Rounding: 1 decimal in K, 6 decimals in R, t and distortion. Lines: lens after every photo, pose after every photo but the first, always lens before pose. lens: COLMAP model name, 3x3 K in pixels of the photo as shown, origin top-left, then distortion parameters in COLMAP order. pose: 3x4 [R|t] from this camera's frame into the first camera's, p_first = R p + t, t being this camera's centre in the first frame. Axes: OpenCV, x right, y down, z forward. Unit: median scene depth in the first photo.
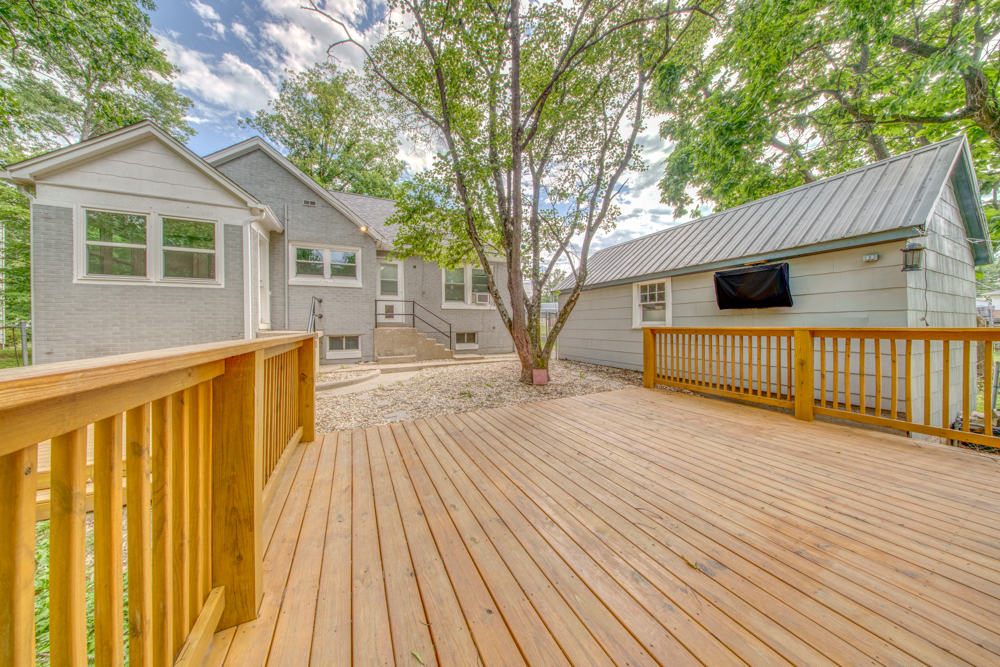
lens RADIAL K [[300.2, 0, 500.0], [0, 300.2, 333.5], [0, 0, 1]] dist [0.000053, 0.000000]
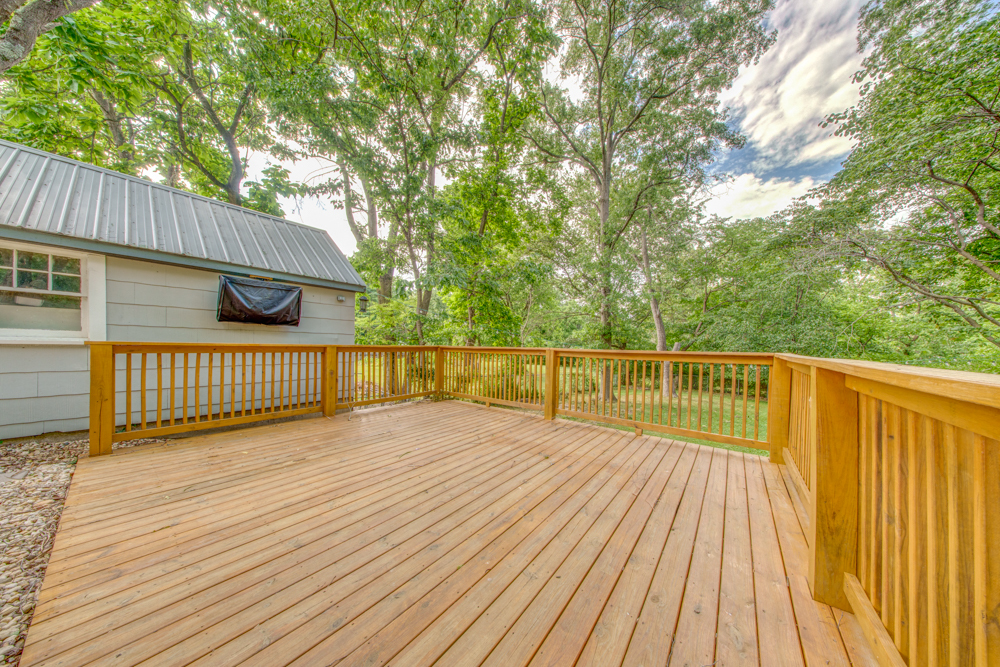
lens RADIAL K [[300.7, 0, 503.0], [0, 300.7, 346.9], [0, 0, 1]] dist [0.000792, 0.000043]
pose [[-0.441118, -0.004515, 0.897438, -0.407130], [0.007675, 0.999932, 0.008804, -0.014315], [-0.897416, 0.010771, -0.441053, 0.792787]]
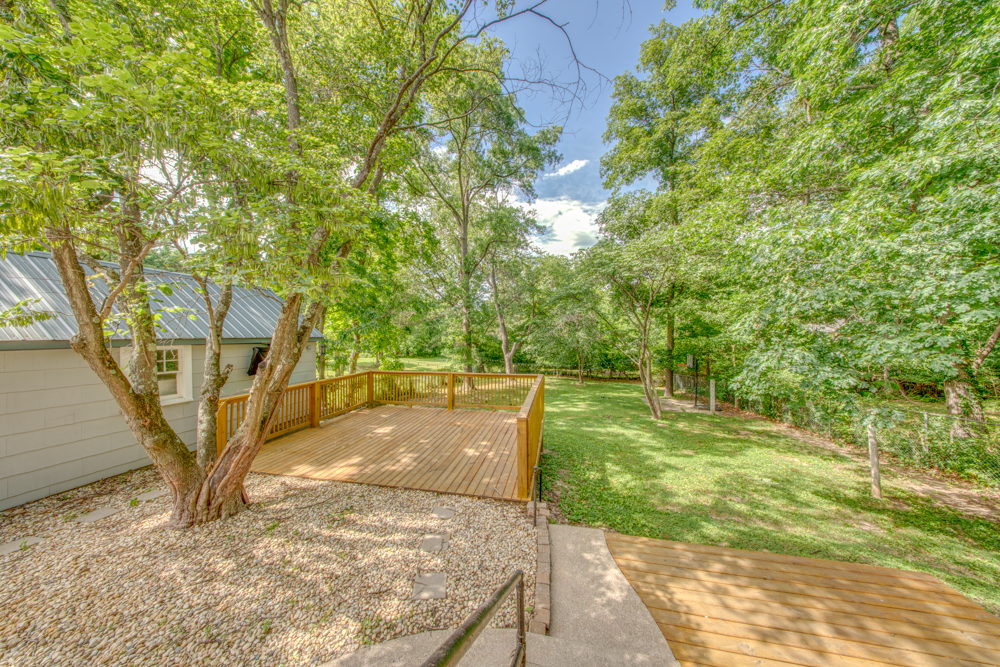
lens RADIAL K [[300.2, 0, 500.0], [0, 300.2, 333.5], [0, 0, 1]] dist [0.000053, 0.000000]
pose [[-0.799132, 0.004448, 0.601139, -1.055103], [0.014443, 0.999826, 0.011801, -0.308419], [-0.600982, 0.018113, -0.799057, 1.629588]]
